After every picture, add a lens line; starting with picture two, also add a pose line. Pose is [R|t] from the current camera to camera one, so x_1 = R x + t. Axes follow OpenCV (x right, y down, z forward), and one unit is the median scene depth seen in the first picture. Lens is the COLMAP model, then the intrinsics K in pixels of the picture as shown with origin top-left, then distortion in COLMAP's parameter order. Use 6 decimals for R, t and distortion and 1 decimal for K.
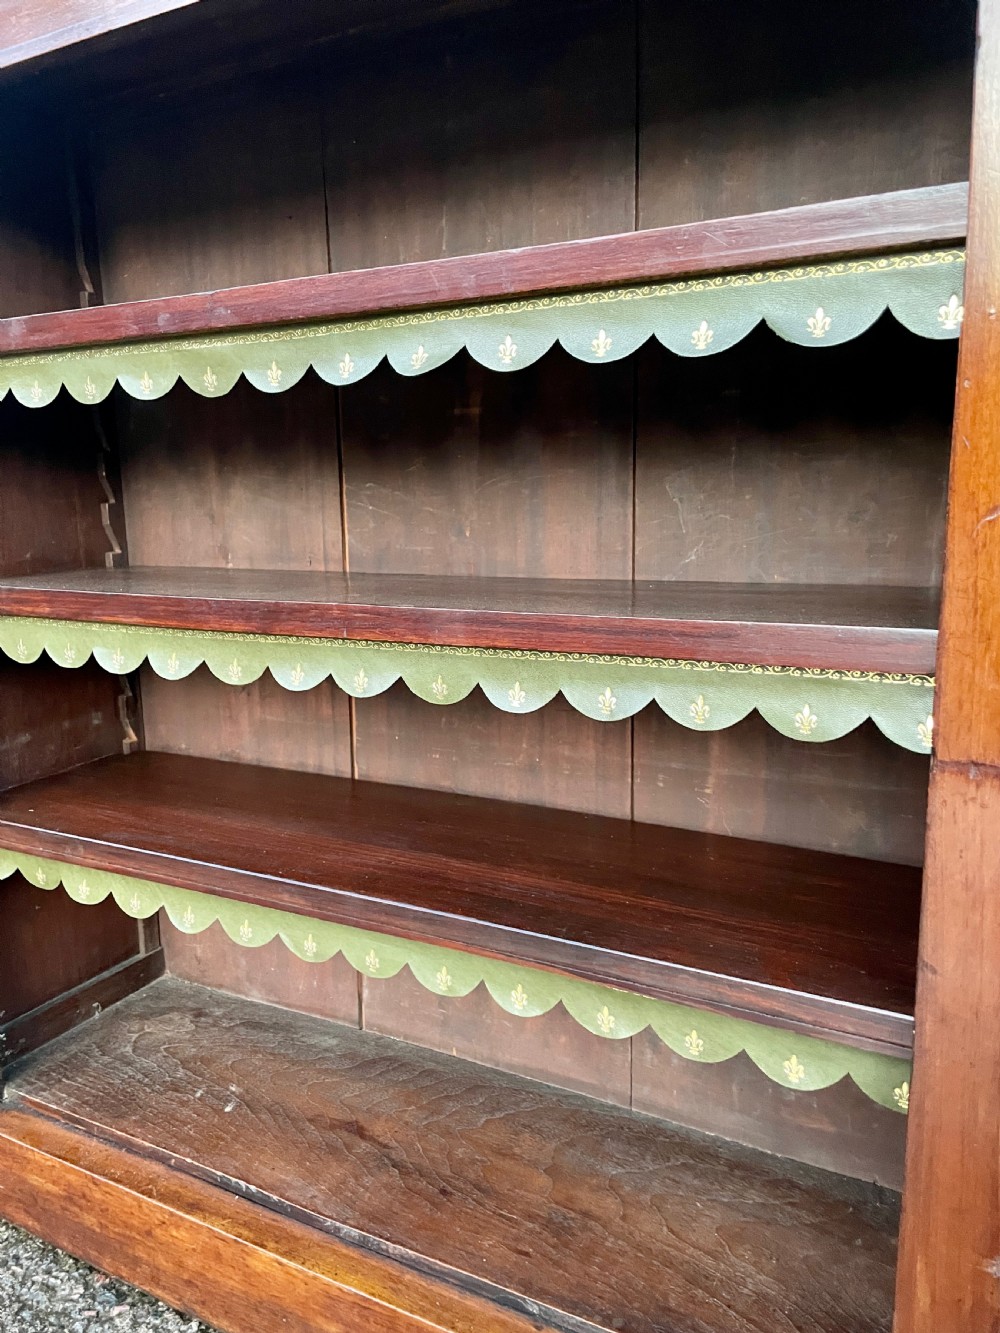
lens RADIAL K [[1017.3, 0, 487.7], [0, 1017.3, 672.2], [0, 0, 1]] dist [0.062422, -0.085696]
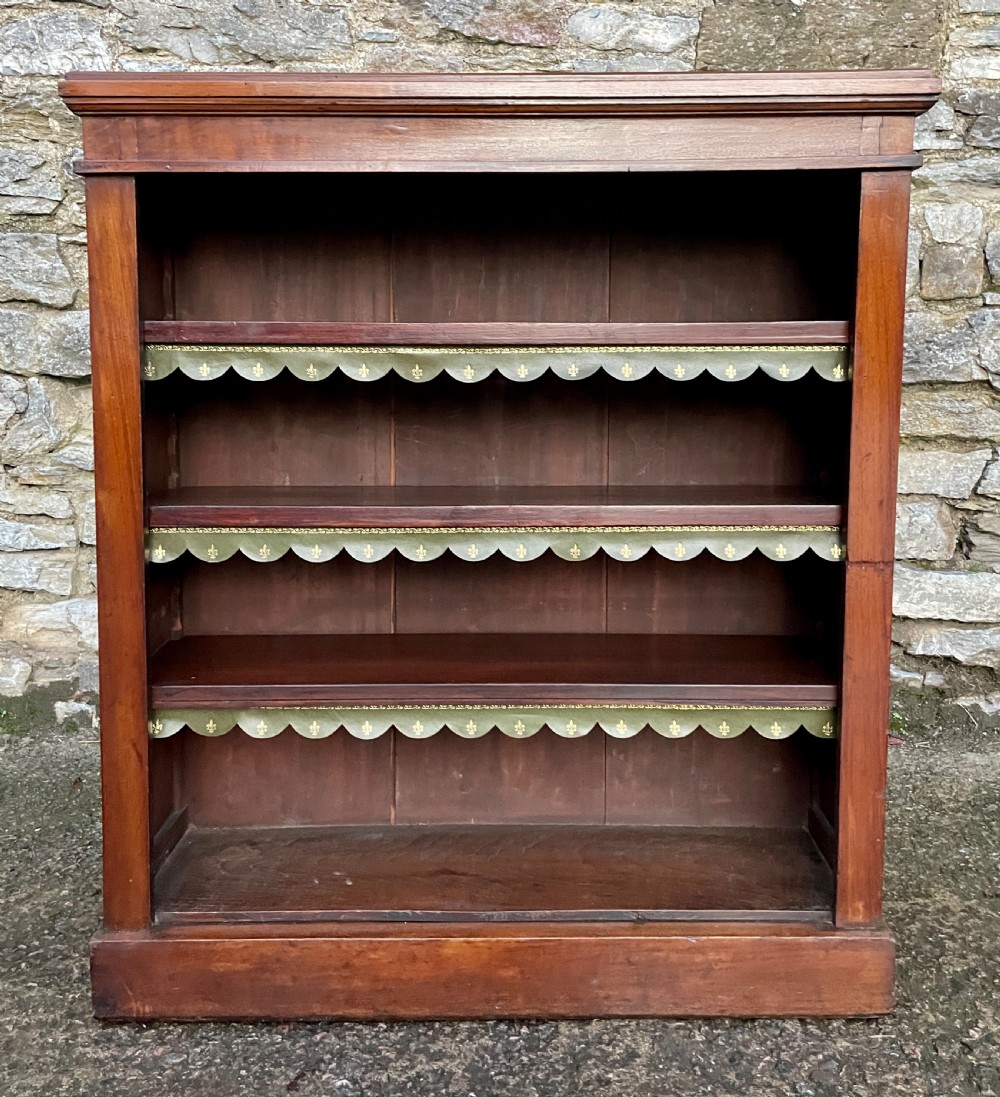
lens RADIAL K [[1103.6, 0, 520.7], [0, 1103.6, 464.7], [0, 0, 1]] dist [0.023704, 0.000000]
pose [[0.872170, -0.023303, 0.488648, -0.890563], [0.071611, 0.994187, -0.080403, 0.009984], [-0.483933, 0.105117, 0.868769, -0.518570]]
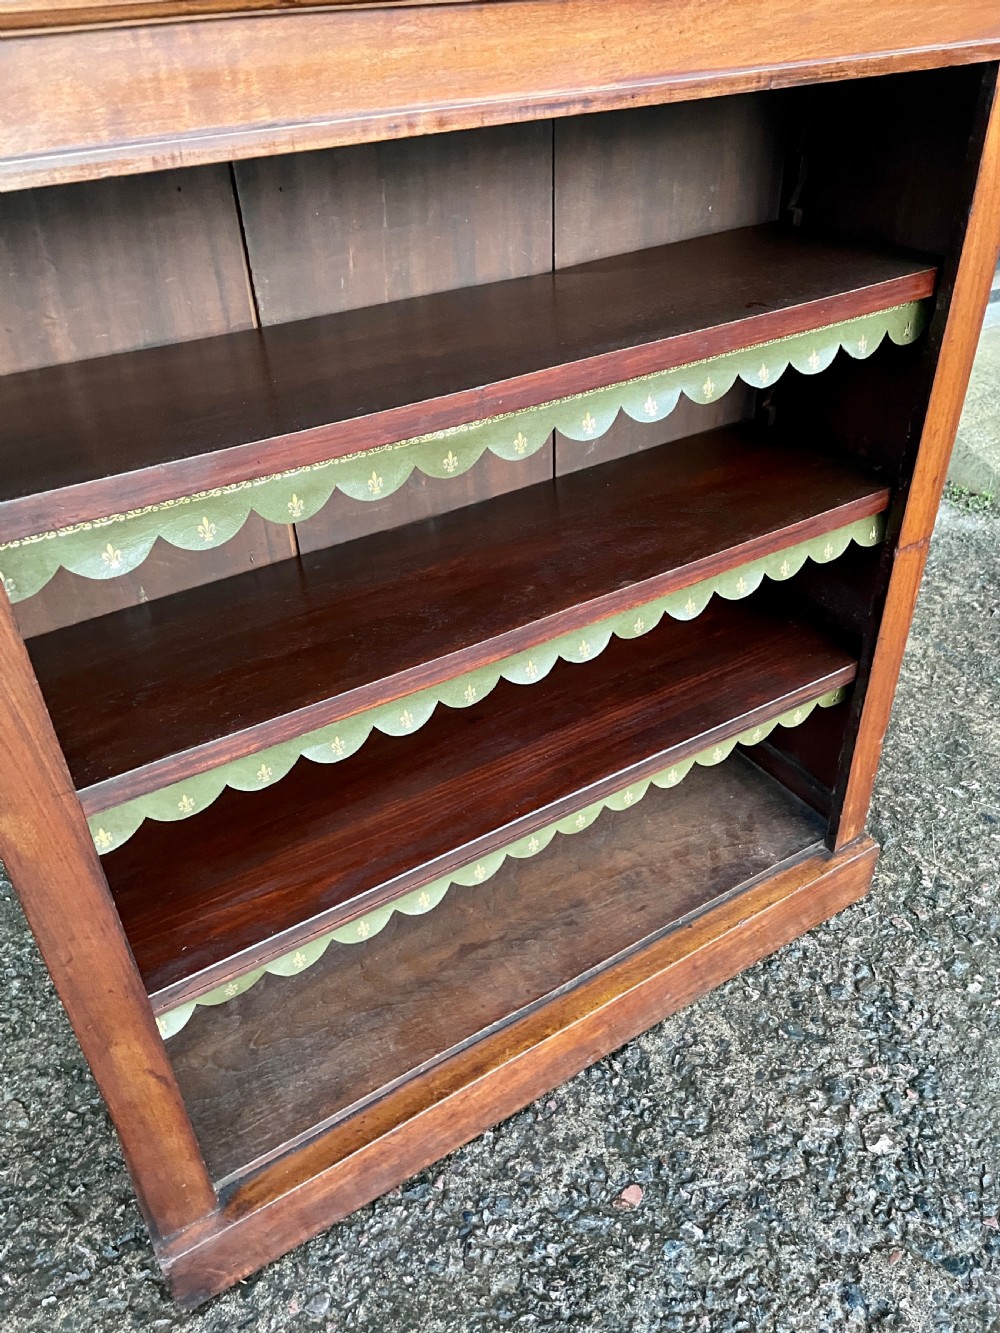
lens RADIAL K [[1017.3, 0, 516.3], [0, 1017.3, 658.5], [0, 0, 1]] dist [0.062422, -0.085696]
pose [[0.475534, -0.493344, 0.728340, -0.974898], [0.184150, 0.865426, 0.465969, -0.523556], [-0.860207, -0.087460, 0.502389, 0.380998]]
